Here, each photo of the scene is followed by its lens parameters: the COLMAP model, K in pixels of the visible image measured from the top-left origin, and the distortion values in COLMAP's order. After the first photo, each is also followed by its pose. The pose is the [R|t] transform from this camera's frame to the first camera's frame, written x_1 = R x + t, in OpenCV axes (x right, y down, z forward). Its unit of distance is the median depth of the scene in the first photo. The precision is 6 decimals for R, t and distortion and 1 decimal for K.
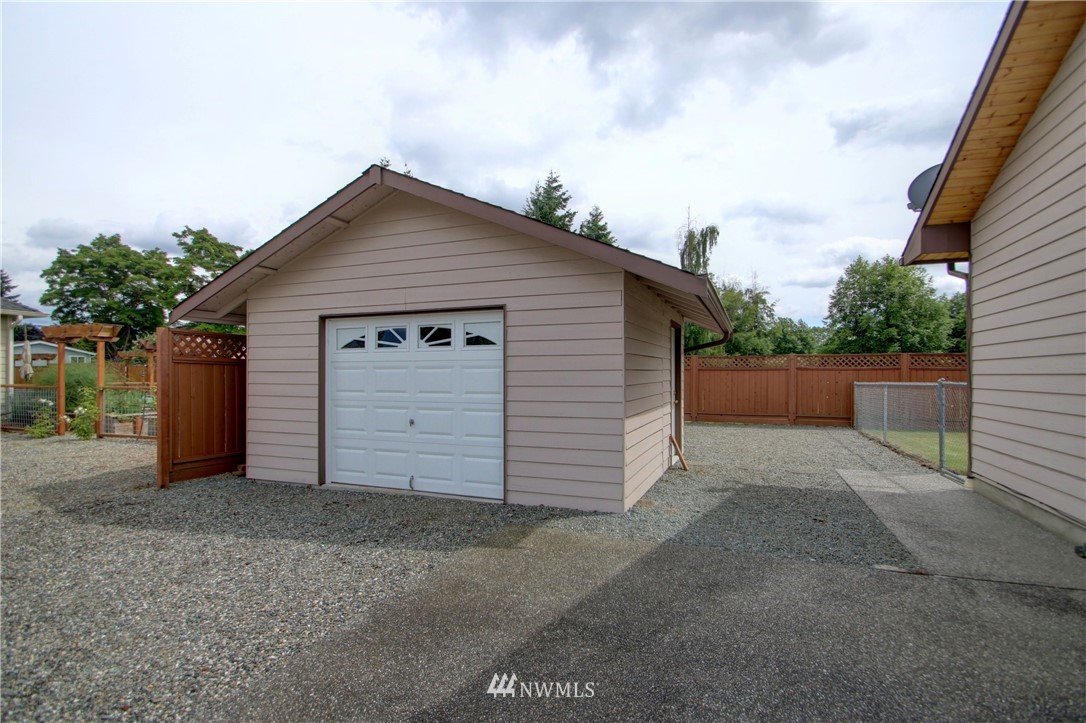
lens RADIAL K [[505.5, 0, 544.0], [0, 505.5, 364.1], [0, 0, 1]] dist [0.005530, -0.000868]
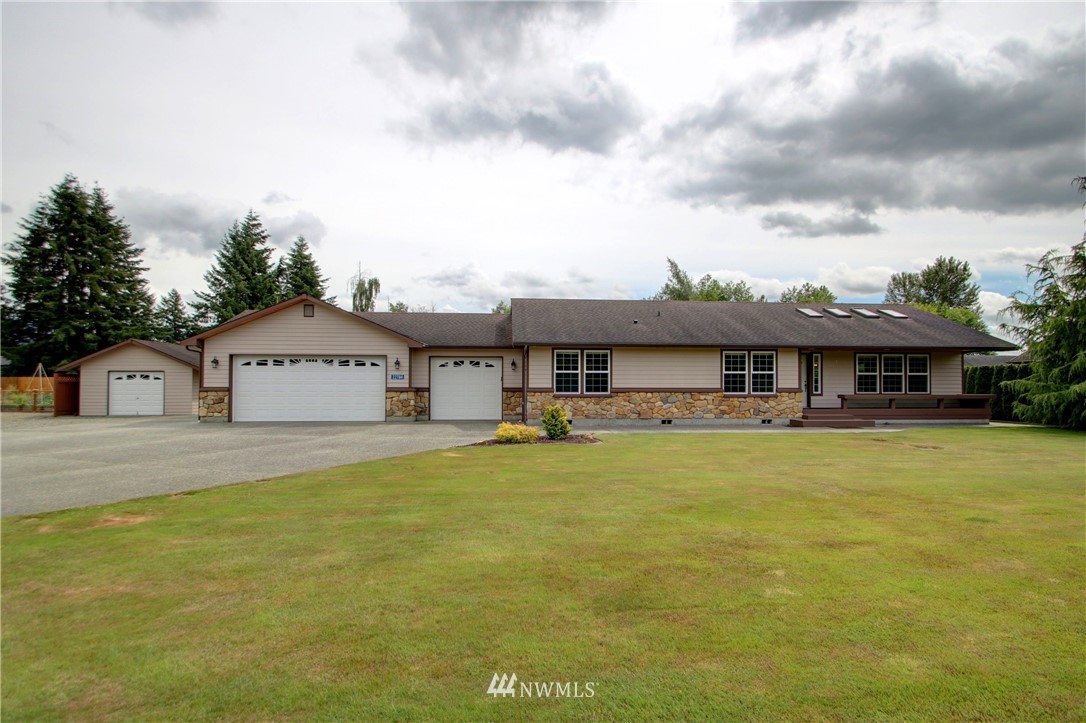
lens RADIAL K [[561.7, 0, 542.9], [0, 561.7, 367.5], [0, 0, 1]] dist [0.001799, 0.000080]
pose [[0.903845, 0.012178, 0.427688, 0.092115], [-0.005303, 0.999837, -0.017261, -0.008528], [-0.427828, 0.013334, 0.903762, -0.551815]]
